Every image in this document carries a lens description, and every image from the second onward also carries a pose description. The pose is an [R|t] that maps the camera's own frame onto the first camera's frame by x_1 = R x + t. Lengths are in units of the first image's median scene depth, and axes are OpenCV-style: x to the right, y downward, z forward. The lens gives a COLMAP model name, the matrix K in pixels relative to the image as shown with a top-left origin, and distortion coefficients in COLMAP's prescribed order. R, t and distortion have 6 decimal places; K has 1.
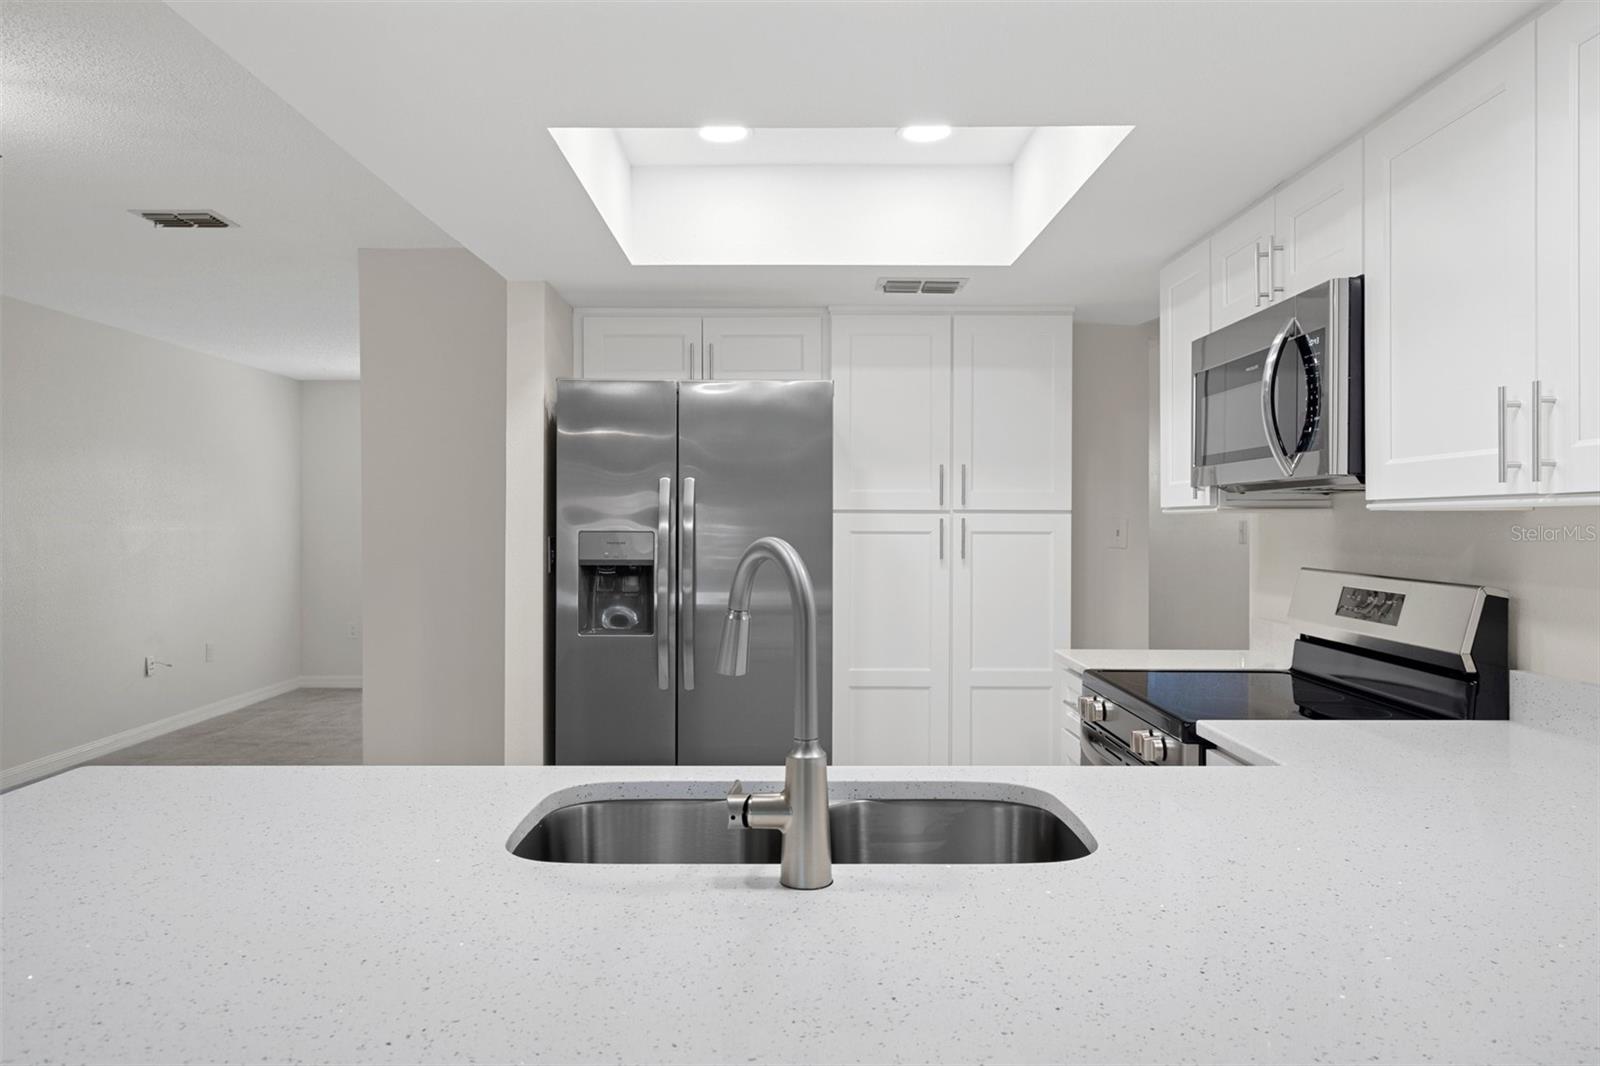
lens RADIAL K [[1074.1, 0, 798.3], [0, 1074.1, 524.0], [0, 0, 1]] dist [0.016213, -0.003280]
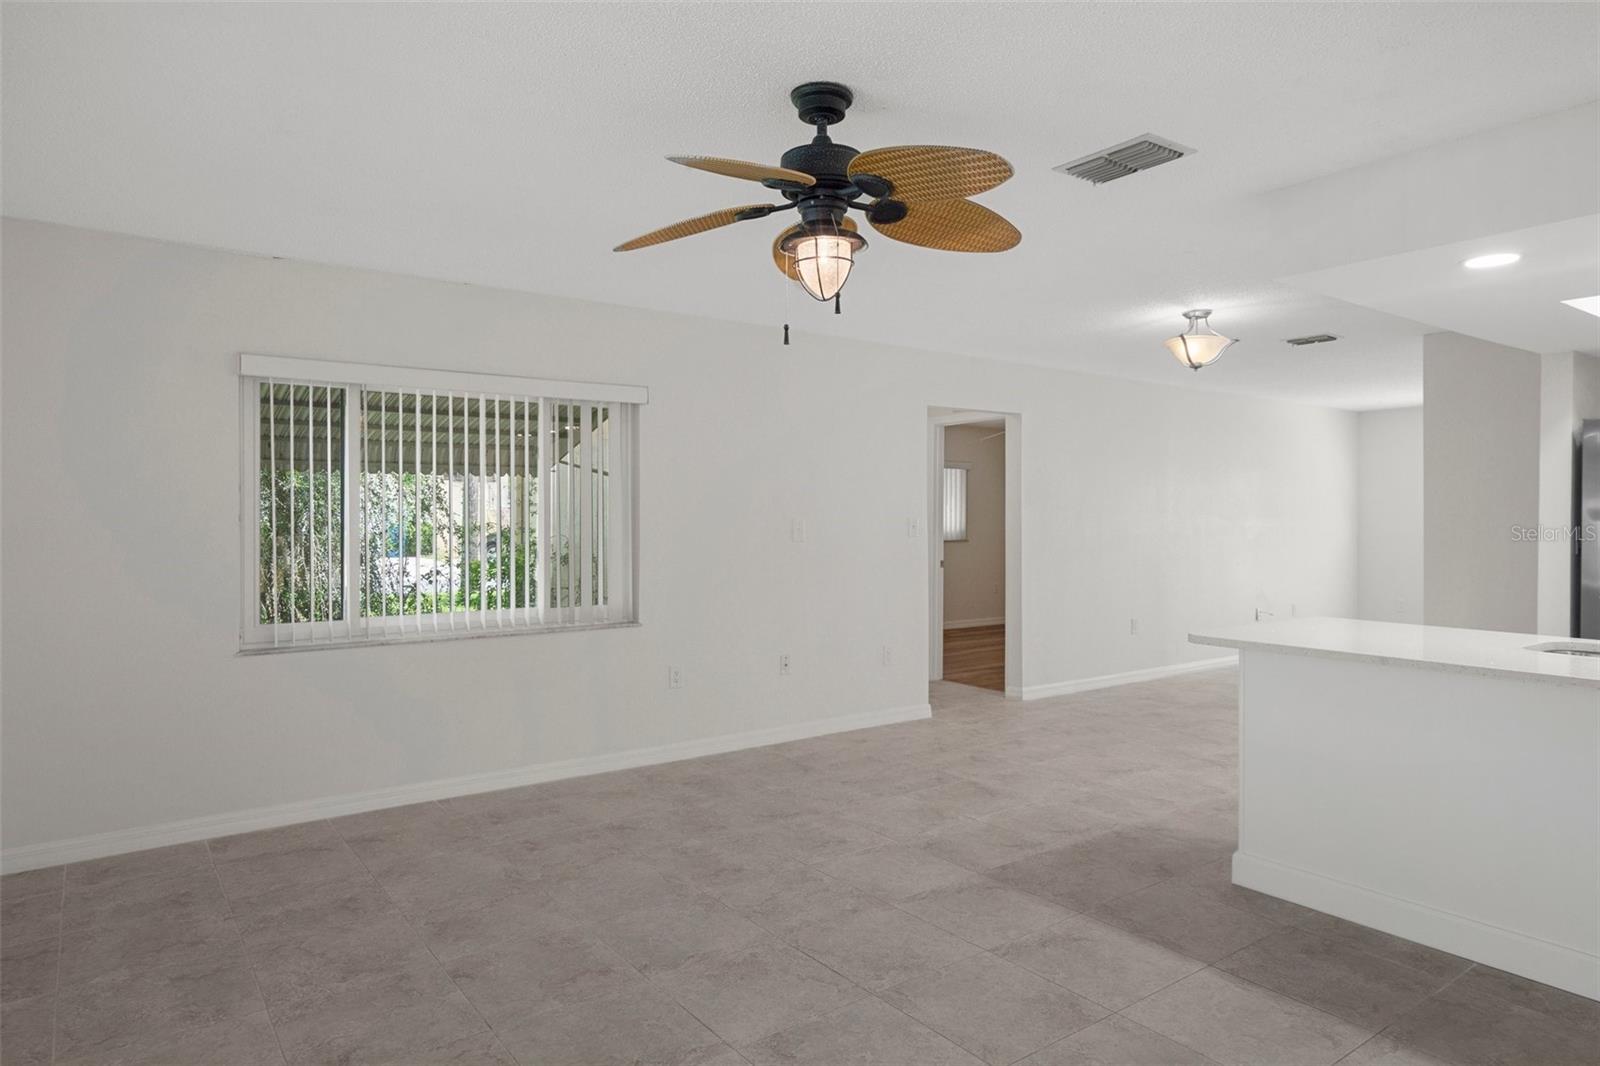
lens RADIAL K [[989.1, 0, 812.4], [0, 989.1, 528.3], [0, 0, 1]] dist [0.008383, -0.000236]
pose [[0.598645, 0.006640, -0.800987, 0.224496], [0.000481, 0.999962, 0.008650, -0.000369], [0.801014, -0.005564, 0.598620, -0.615220]]
